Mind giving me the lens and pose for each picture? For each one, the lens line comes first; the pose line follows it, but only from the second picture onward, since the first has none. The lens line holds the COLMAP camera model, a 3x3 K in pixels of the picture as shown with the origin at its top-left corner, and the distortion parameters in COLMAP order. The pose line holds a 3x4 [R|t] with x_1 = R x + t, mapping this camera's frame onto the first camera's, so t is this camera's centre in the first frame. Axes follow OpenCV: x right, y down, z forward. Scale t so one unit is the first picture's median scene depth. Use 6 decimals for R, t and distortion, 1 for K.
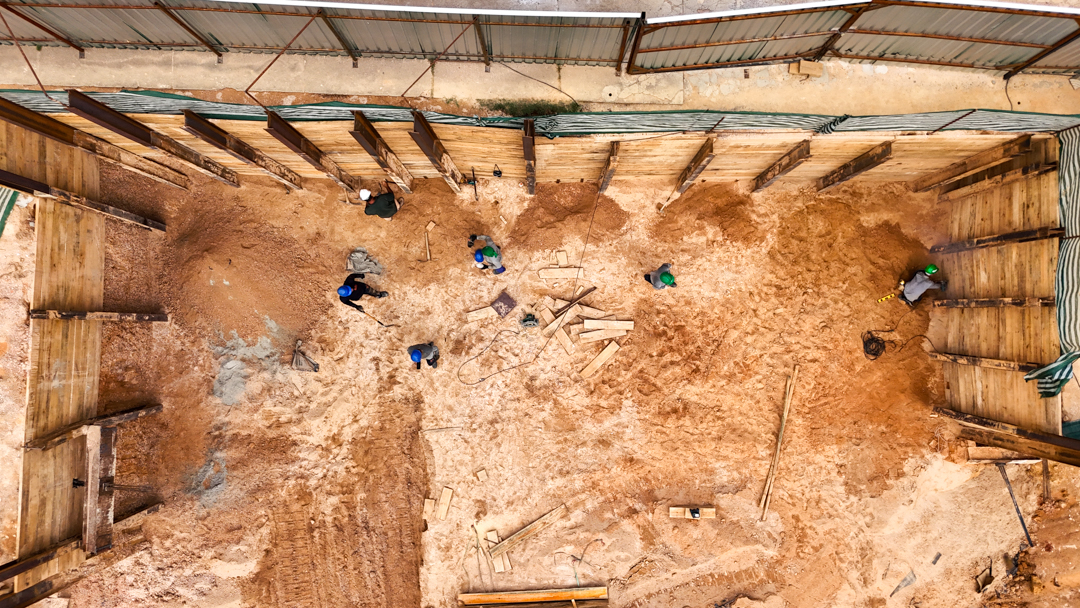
lens RADIAL K [[795.3, 0, 541.5], [0, 795.3, 303.6], [0, 0, 1]] dist [0.078888, -0.082243]
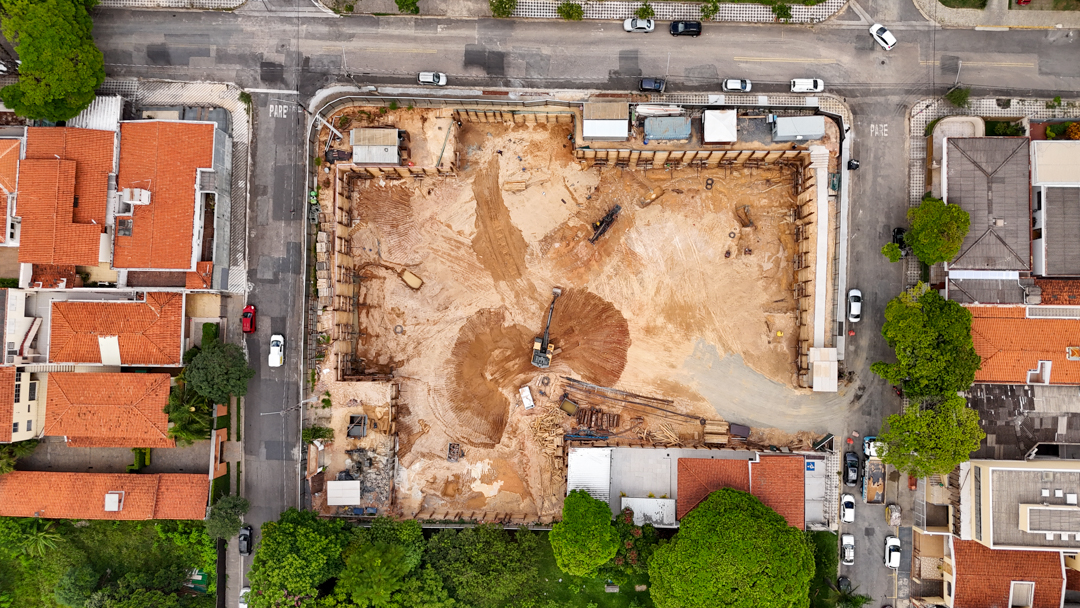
lens RADIAL K [[795.3, 0, 536.0], [0, 795.3, 307.0], [0, 0, 1]] dist [0.078888, -0.082243]
pose [[0.999328, 0.007507, -0.035870, 0.431264], [-0.007535, 0.999971, -0.000645, 1.454974], [0.035864, 0.000915, 0.999356, -5.908016]]
